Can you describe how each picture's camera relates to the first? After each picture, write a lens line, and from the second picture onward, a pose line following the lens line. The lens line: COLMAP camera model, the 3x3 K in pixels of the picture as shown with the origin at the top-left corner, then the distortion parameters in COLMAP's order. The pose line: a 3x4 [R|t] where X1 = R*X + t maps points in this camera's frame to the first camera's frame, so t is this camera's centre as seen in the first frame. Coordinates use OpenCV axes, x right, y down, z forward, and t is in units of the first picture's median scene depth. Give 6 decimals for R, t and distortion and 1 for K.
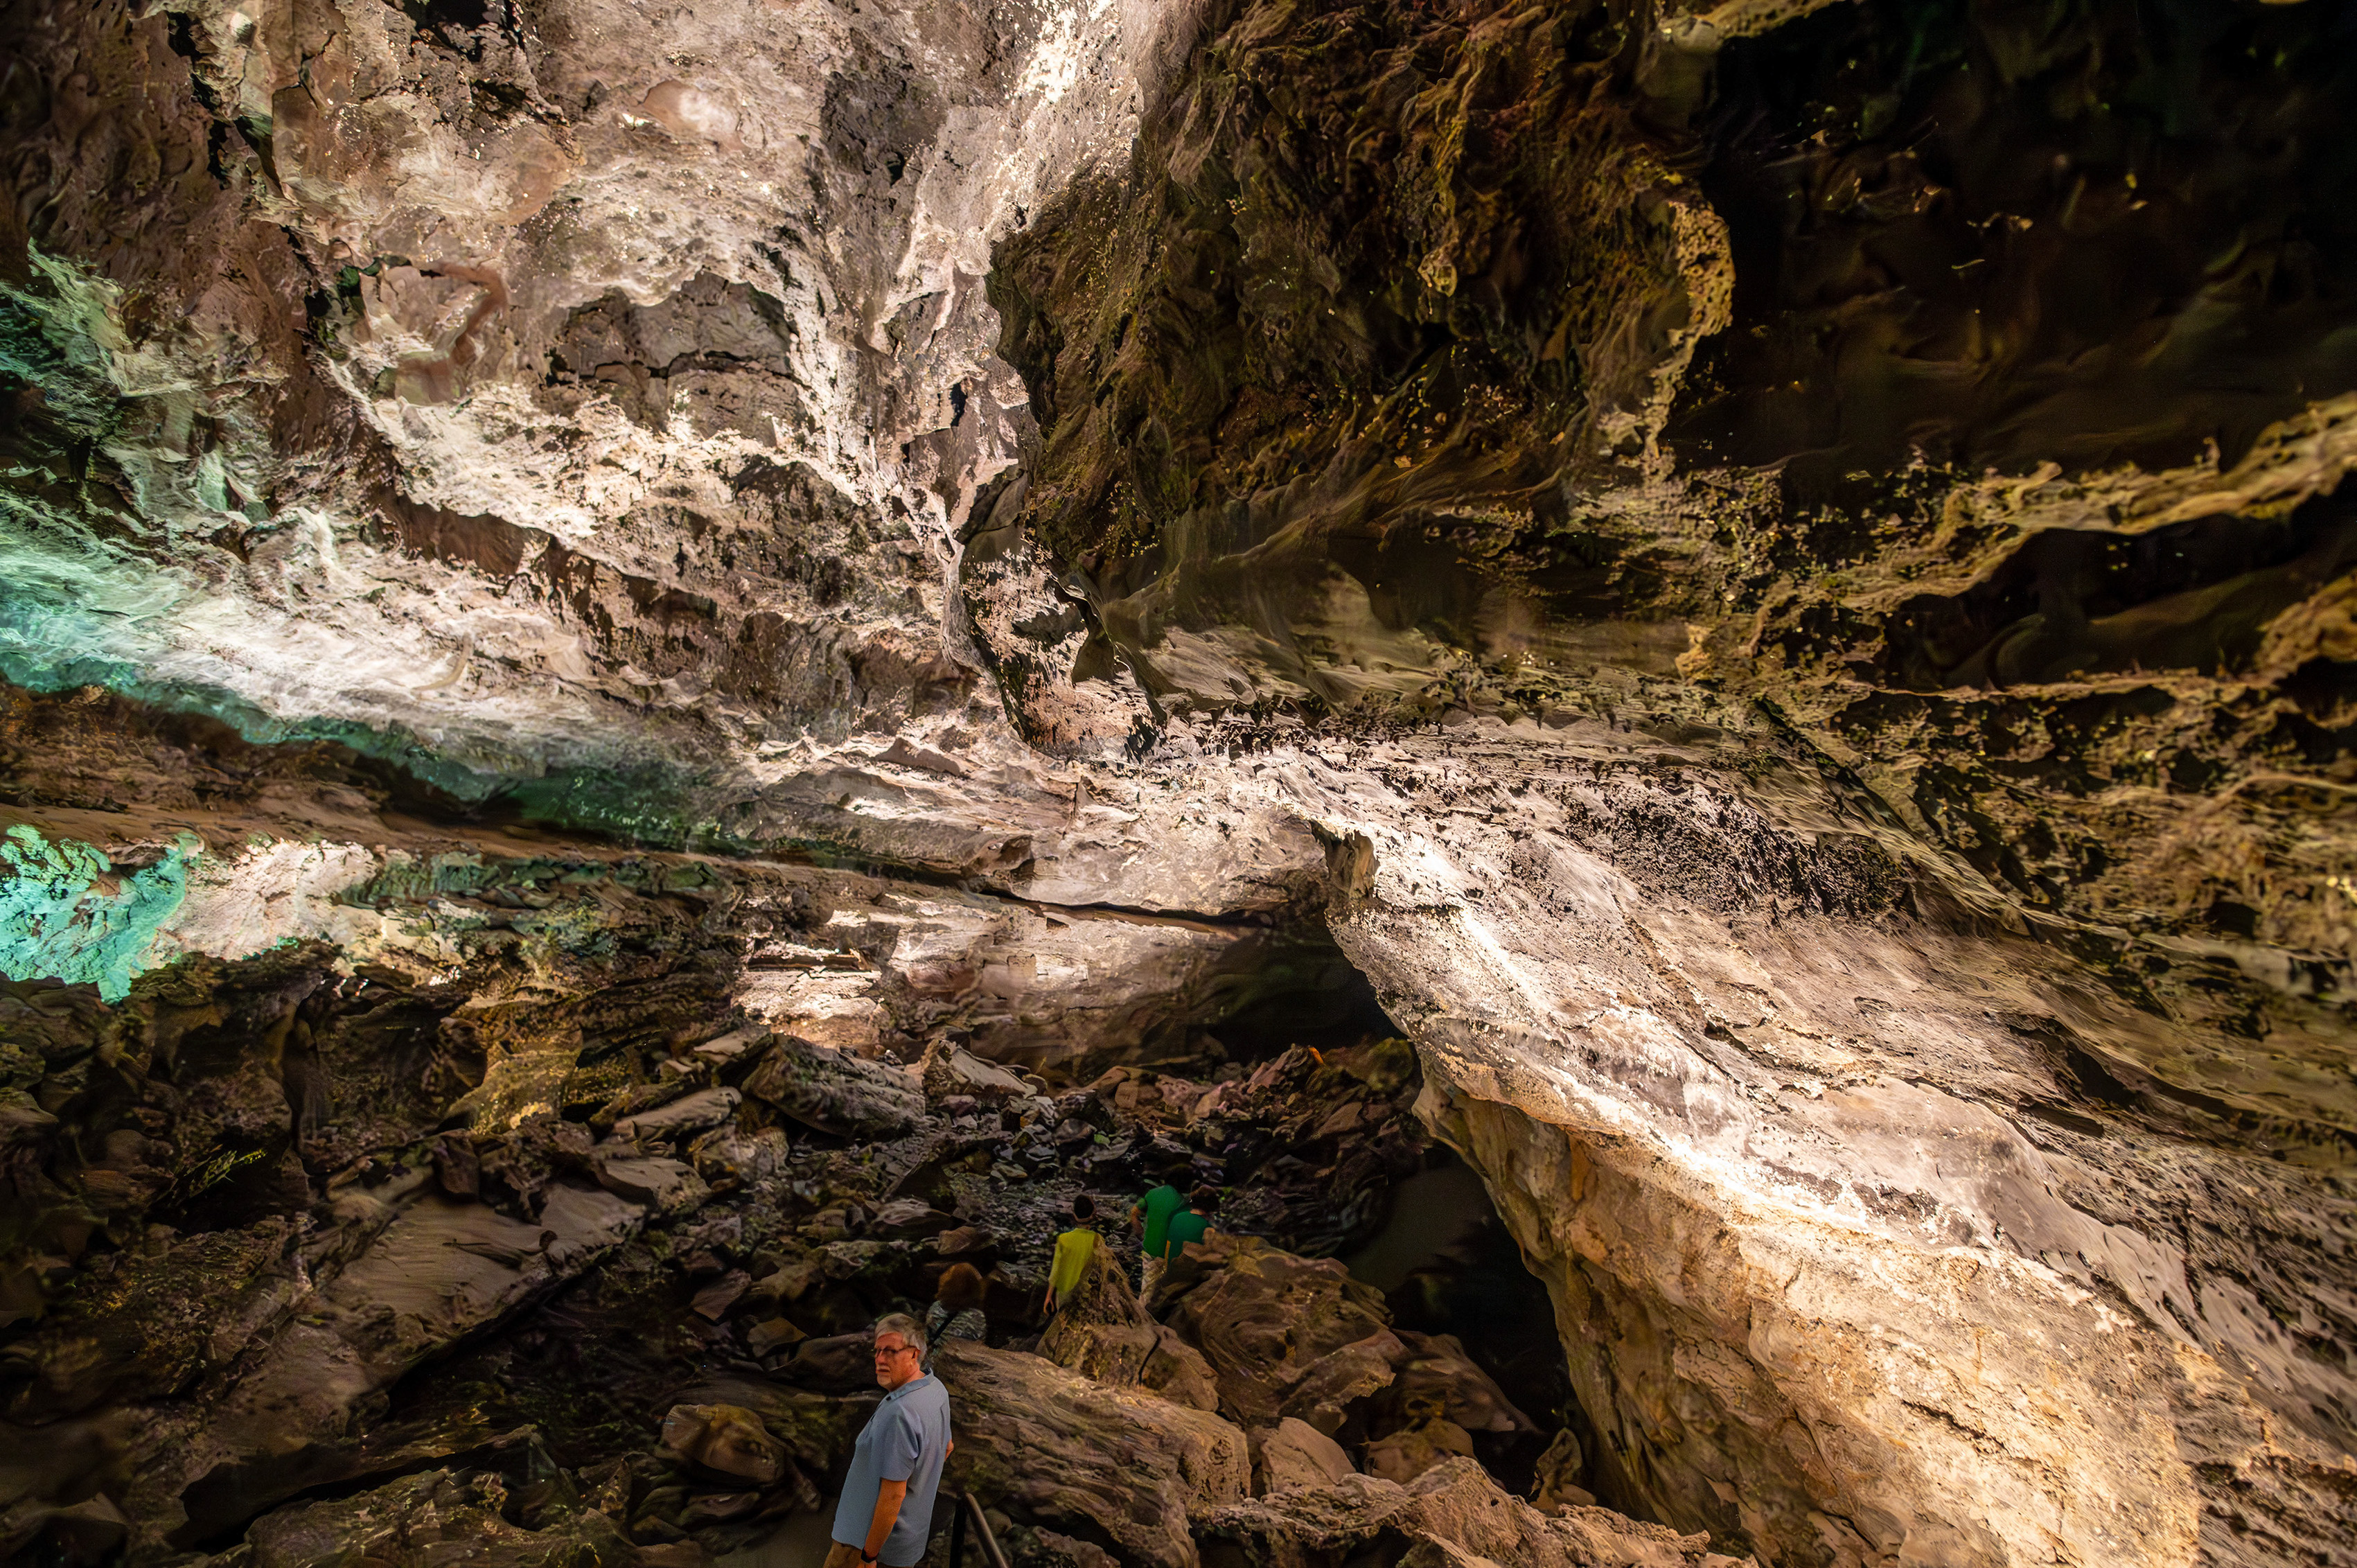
lens RADIAL K [[1381.1, 0, 1180.1], [0, 1381.1, 786.6], [0, 0, 1]] dist [-0.003101, -0.000344]
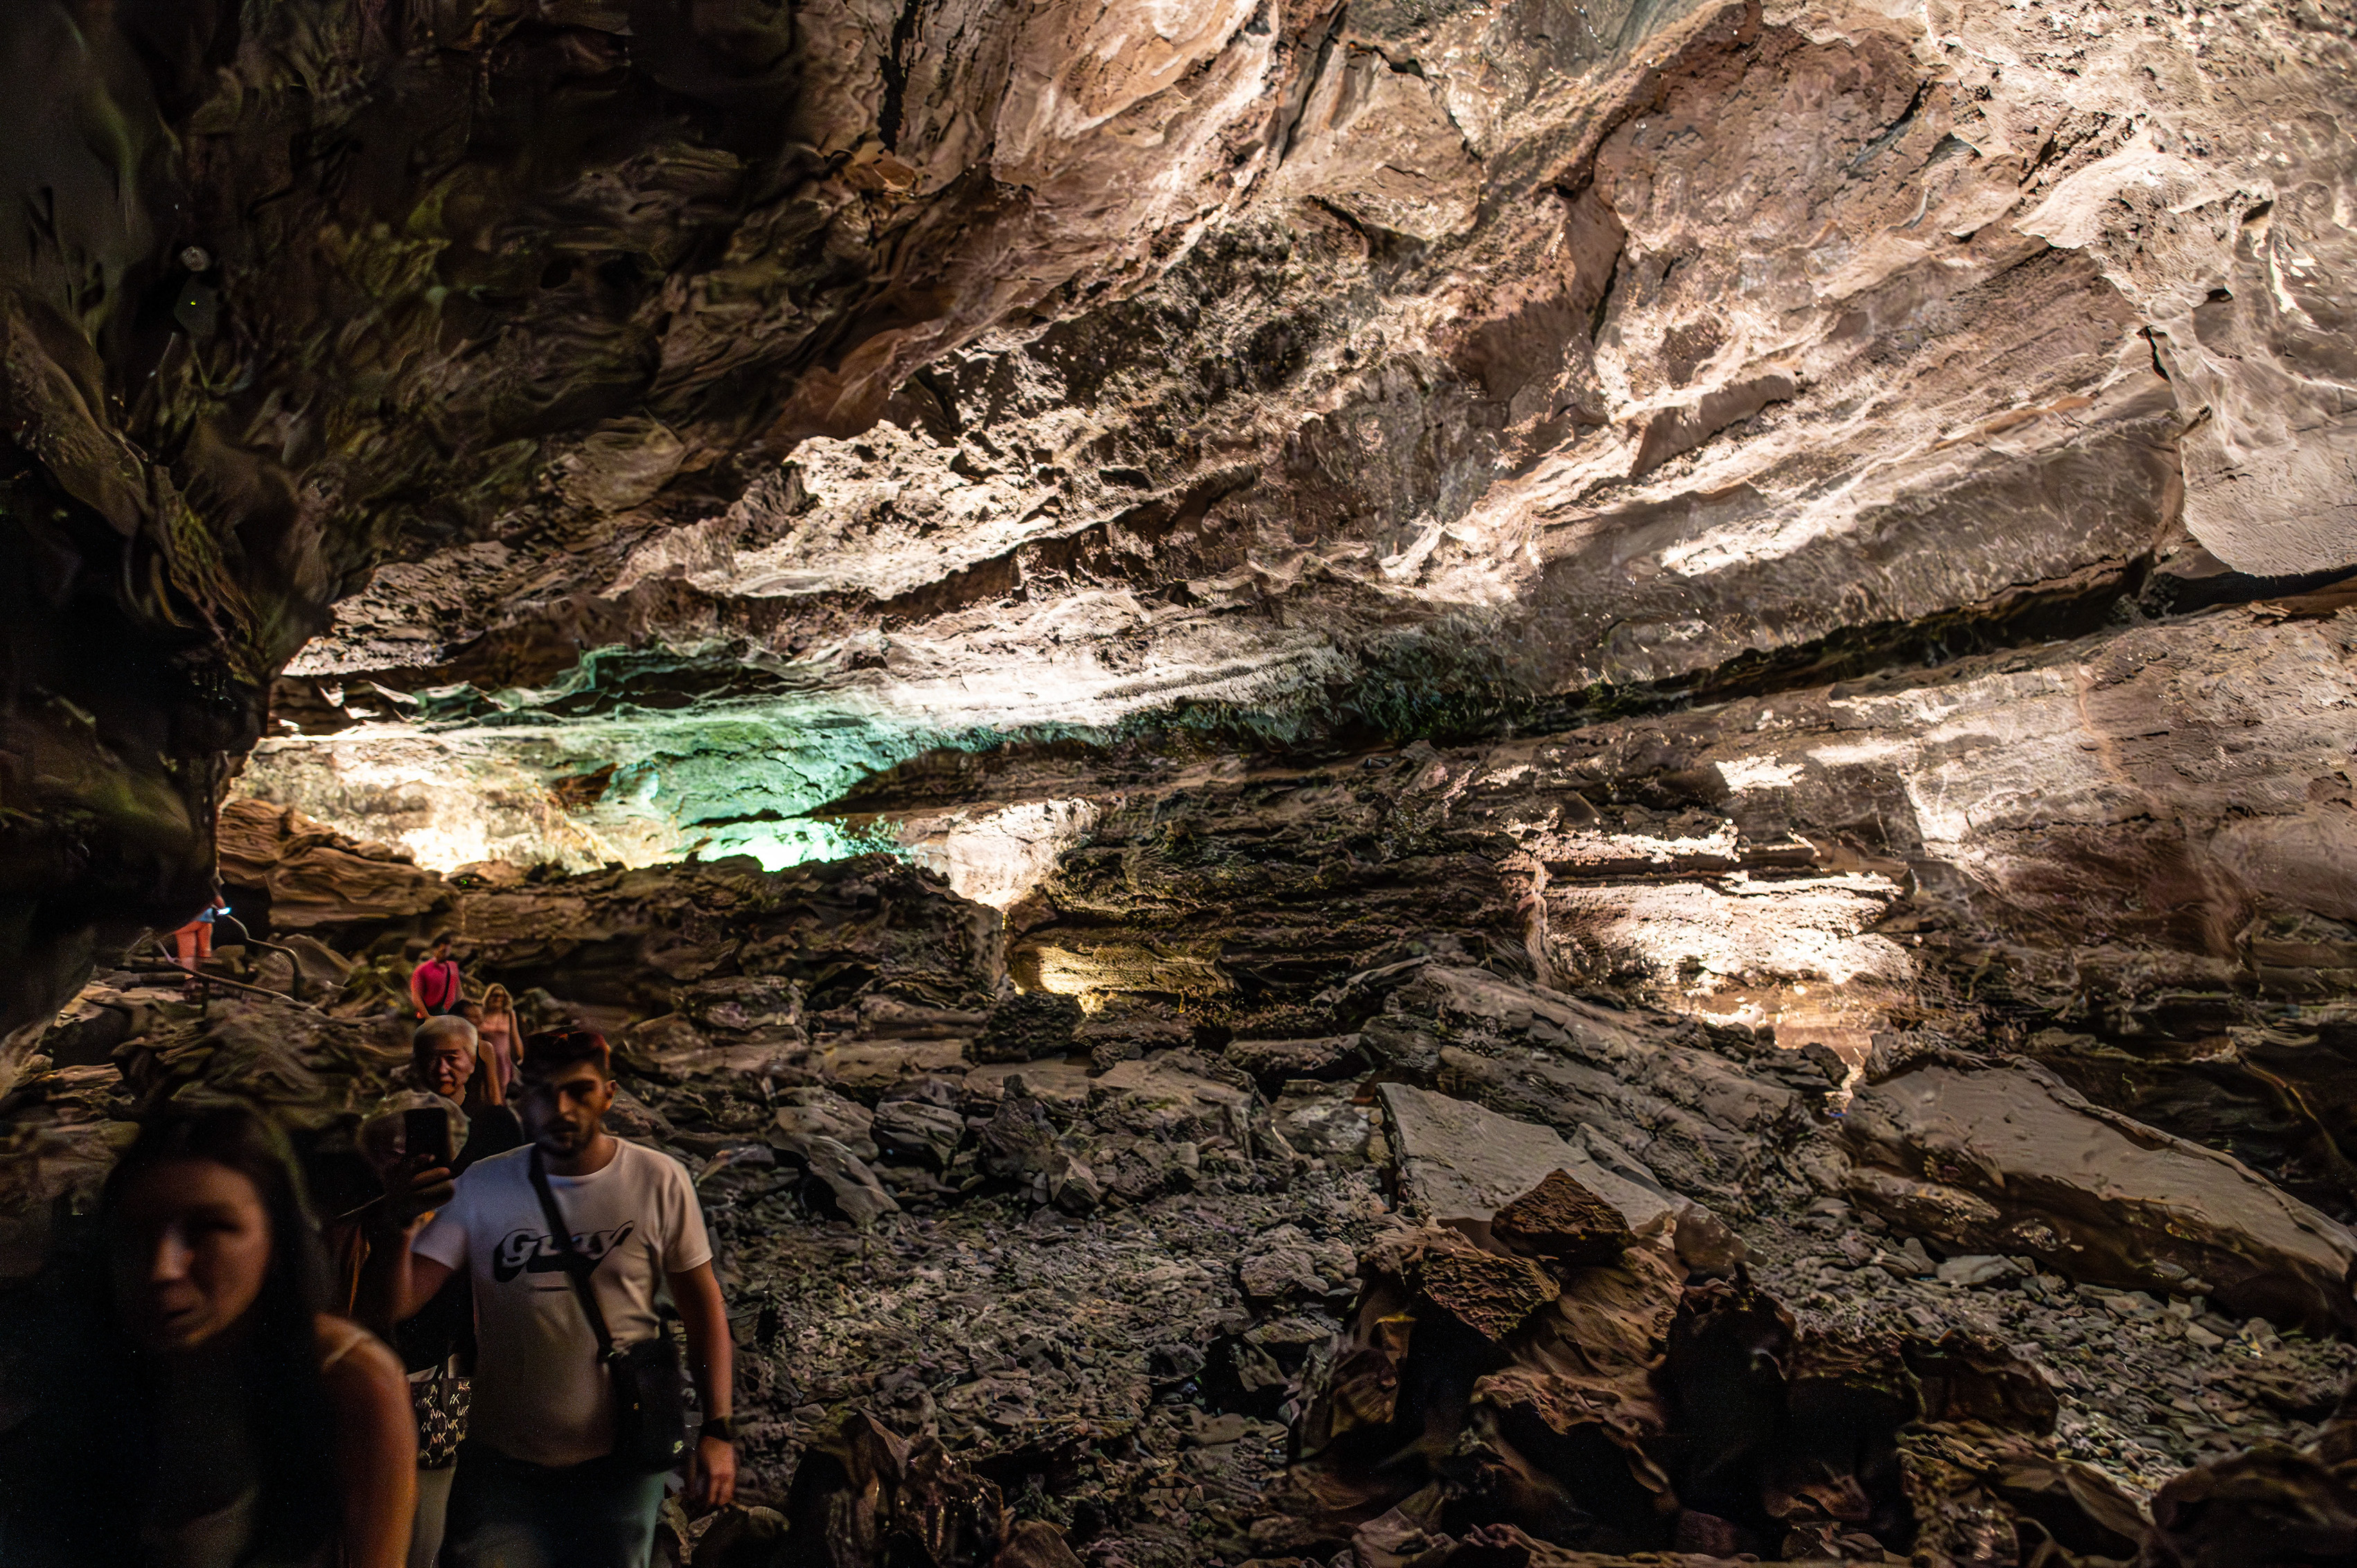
lens RADIAL K [[1381.1, 0, 1180.5], [0, 1381.1, 782.5], [0, 0, 1]] dist [-0.003101, -0.000344]
pose [[-0.589042, -0.191982, -0.784967, 0.284839], [0.006337, 0.970243, -0.242051, 0.228337], [0.808078, -0.147552, -0.570297, 1.166543]]
